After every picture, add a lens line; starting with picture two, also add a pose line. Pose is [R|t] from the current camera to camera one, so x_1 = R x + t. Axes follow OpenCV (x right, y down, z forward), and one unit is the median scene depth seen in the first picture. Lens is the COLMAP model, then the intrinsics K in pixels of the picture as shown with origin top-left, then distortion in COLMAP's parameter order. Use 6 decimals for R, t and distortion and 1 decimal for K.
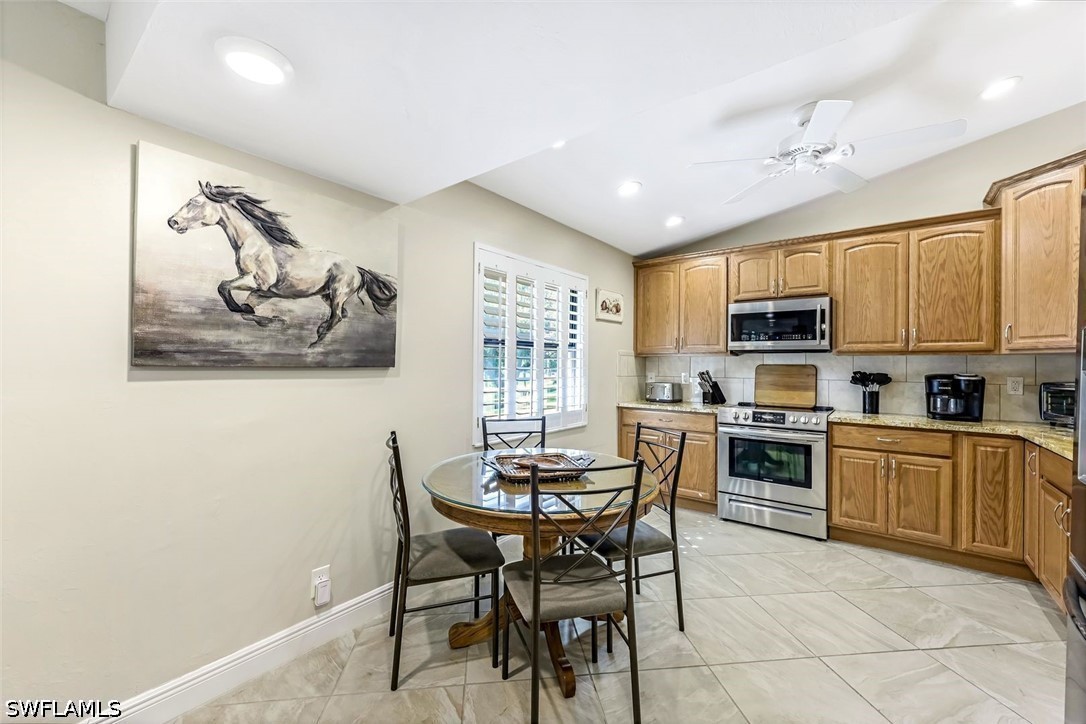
lens RADIAL K [[437.3, 0, 537.7], [0, 437.3, 361.7], [0, 0, 1]] dist [0.000735, -0.000062]
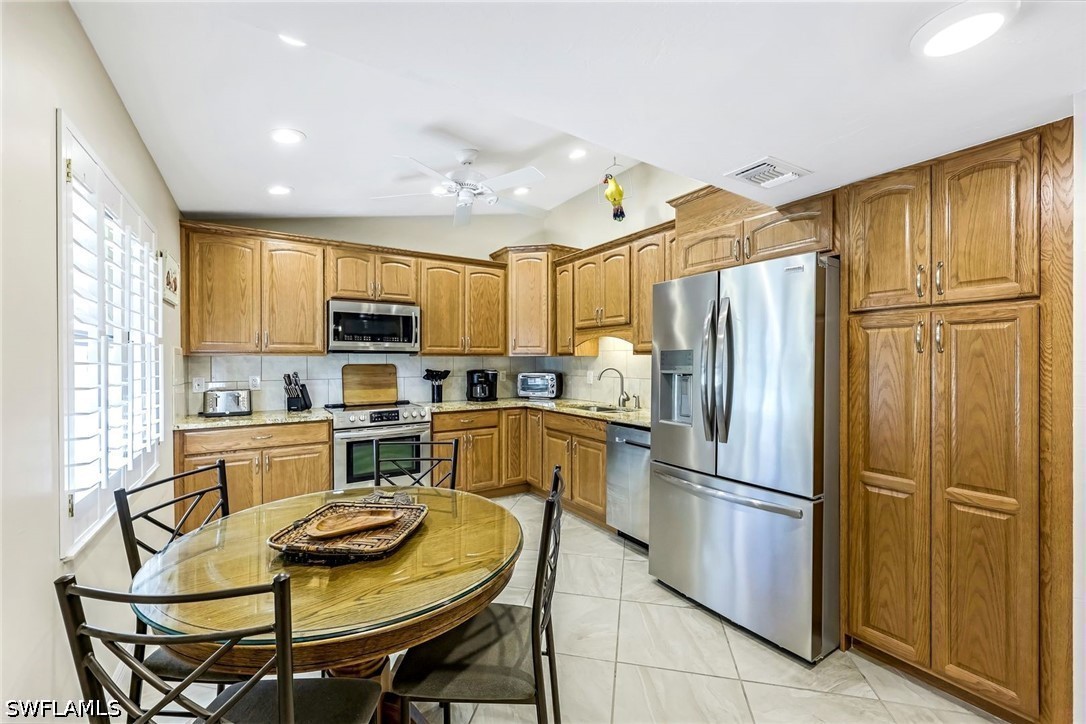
lens RADIAL K [[438.7, 0, 543.0], [0, 438.7, 362.0], [0, 0, 1]] dist [0.001134, 0.000052]
pose [[0.326393, -0.013049, 0.945144, -0.387243], [-0.001924, 0.999893, 0.014469, -0.019869], [-0.945232, -0.006541, 0.326333, 0.348618]]
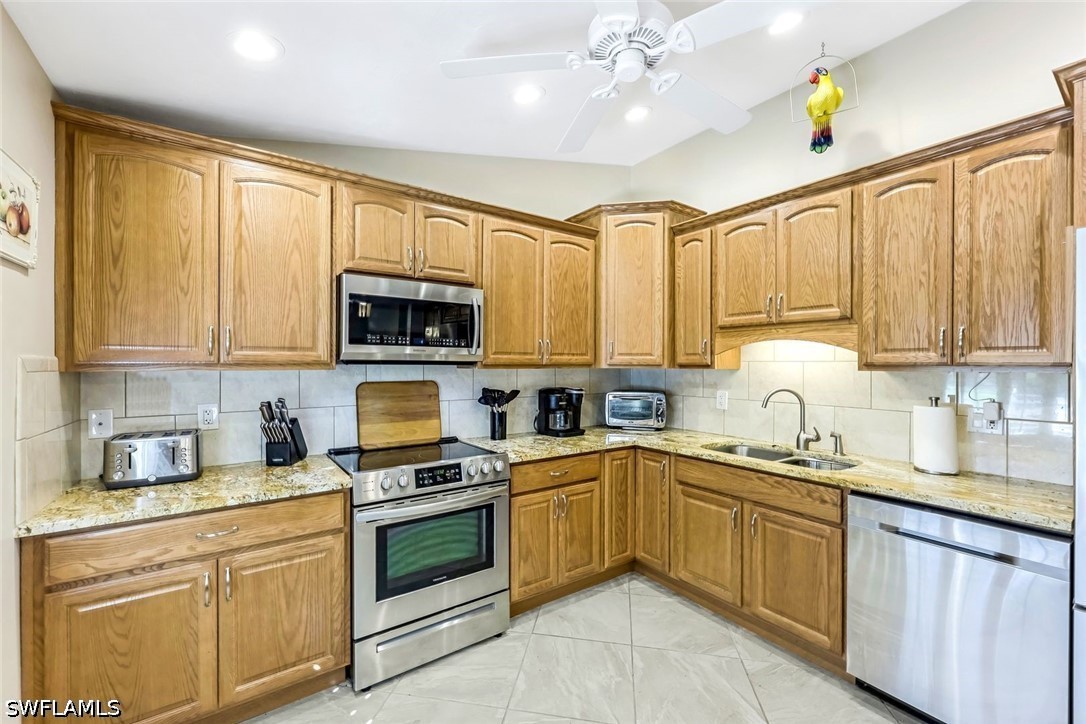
lens RADIAL K [[442.9, 0, 540.4], [0, 442.9, 363.9], [0, 0, 1]] dist [-0.000508, -0.000035]
pose [[0.287156, -0.009236, 0.957839, -0.016234], [-0.006572, 0.999911, 0.011612, -0.038539], [-0.957861, -0.009630, 0.287070, 0.798493]]
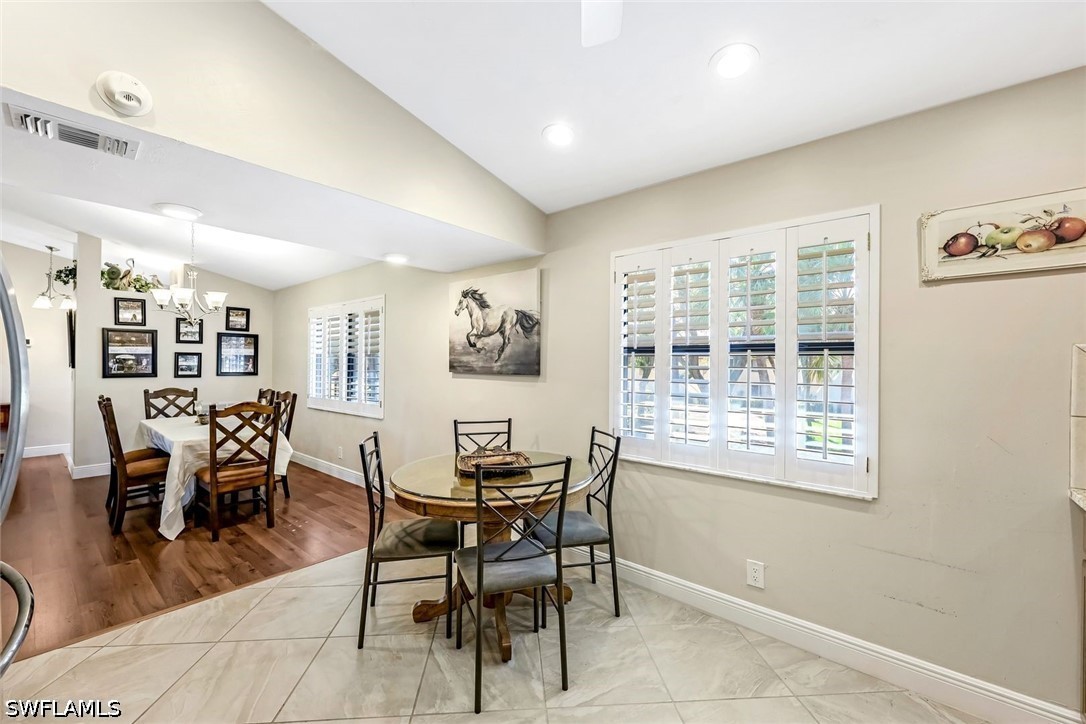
lens RADIAL K [[438.7, 0, 543.0], [0, 438.7, 362.0], [0, 0, 1]] dist [0.001134, 0.000052]
pose [[-0.036973, -0.012979, -0.999232, 0.805597], [-0.002914, 0.999913, -0.012880, -0.008729], [0.999312, 0.002435, -0.037008, 0.817946]]
